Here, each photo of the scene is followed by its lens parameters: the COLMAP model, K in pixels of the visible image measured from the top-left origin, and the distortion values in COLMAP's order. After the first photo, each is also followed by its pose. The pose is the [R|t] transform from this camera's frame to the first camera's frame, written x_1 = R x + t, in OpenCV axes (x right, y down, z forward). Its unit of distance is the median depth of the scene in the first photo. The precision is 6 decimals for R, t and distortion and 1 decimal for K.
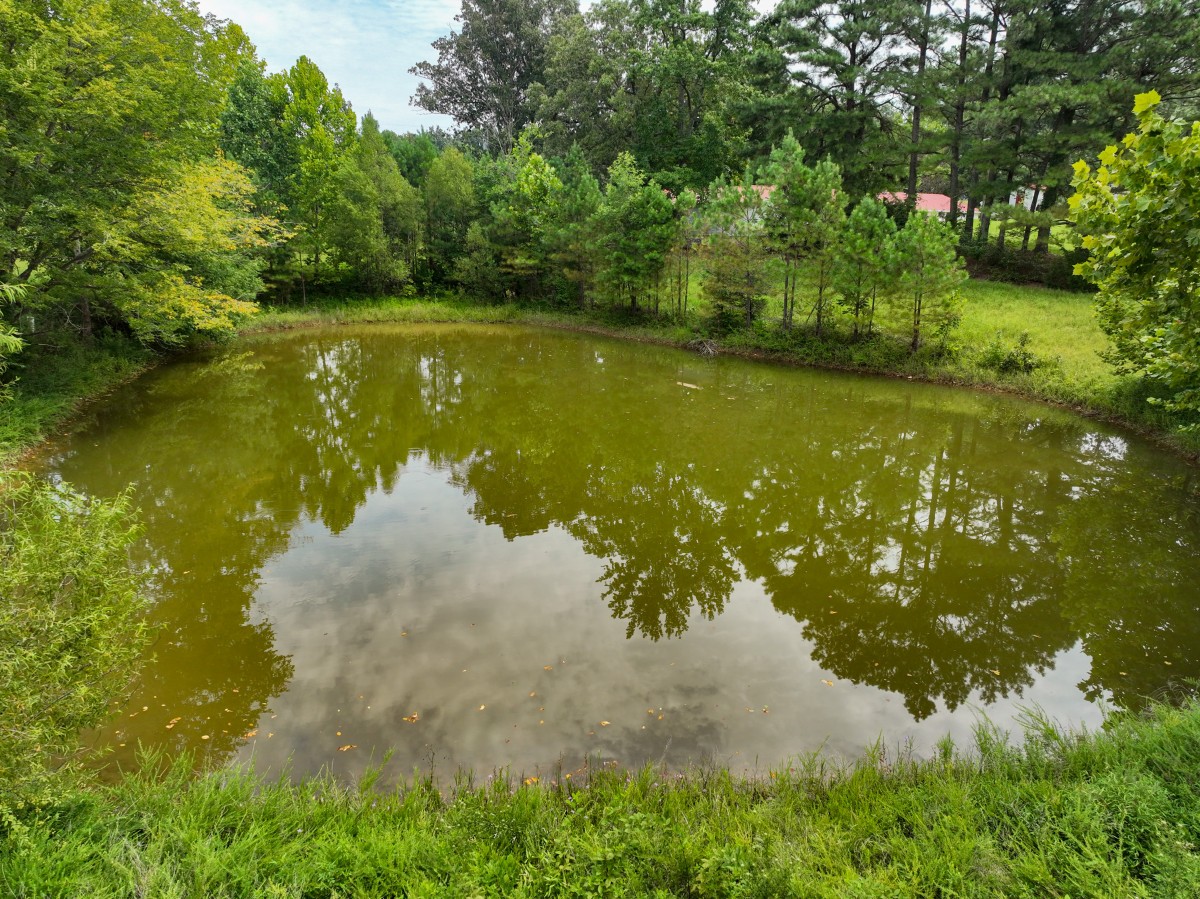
lens RADIAL K [[846.5, 0, 605.4], [0, 846.5, 448.6], [0, 0, 1]] dist [0.000168, 0.021031]
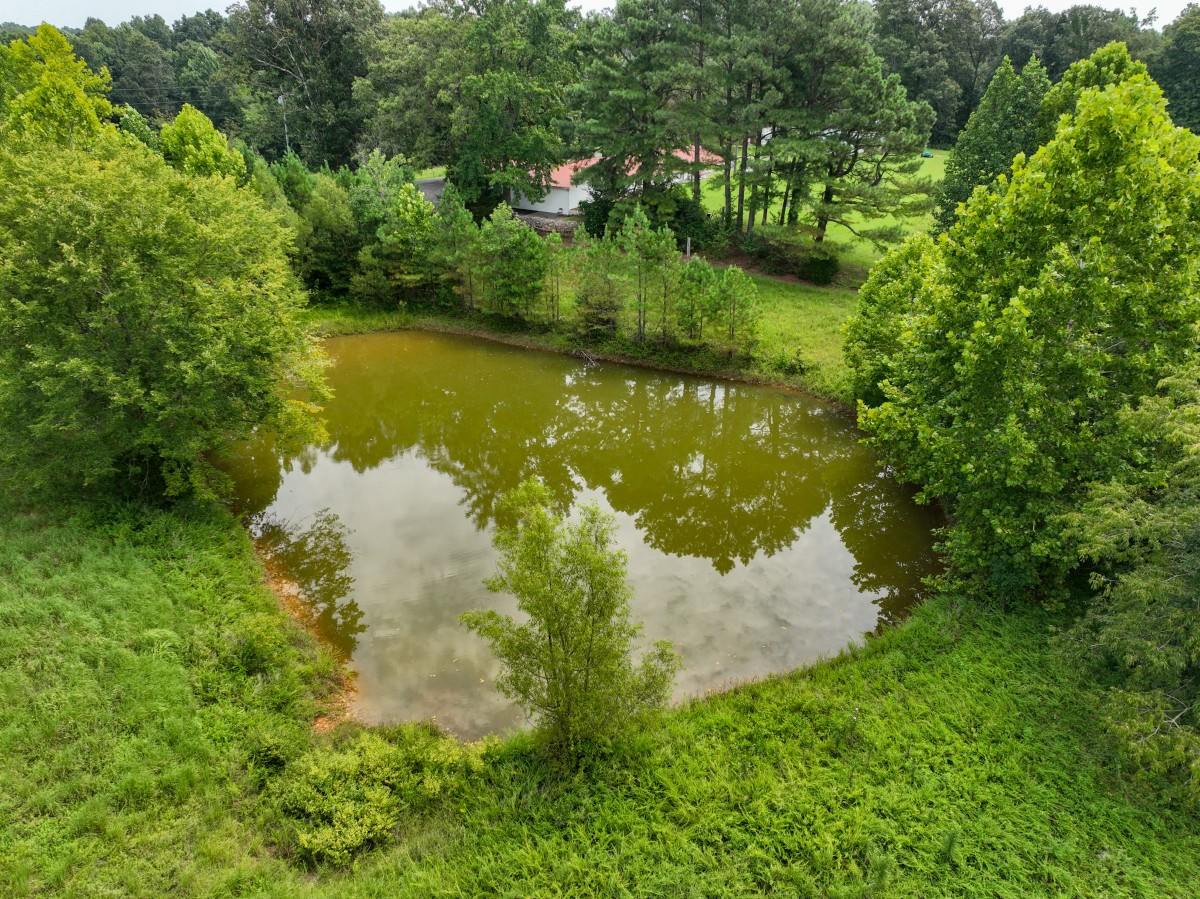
lens RADIAL K [[846.5, 0, 596.6], [0, 846.5, 450.2], [0, 0, 1]] dist [0.000168, 0.021031]
pose [[0.954142, -0.135135, 0.267118, -0.196898], [0.089504, 0.980274, 0.176214, -0.163016], [-0.285662, -0.144225, 0.947416, -0.262789]]
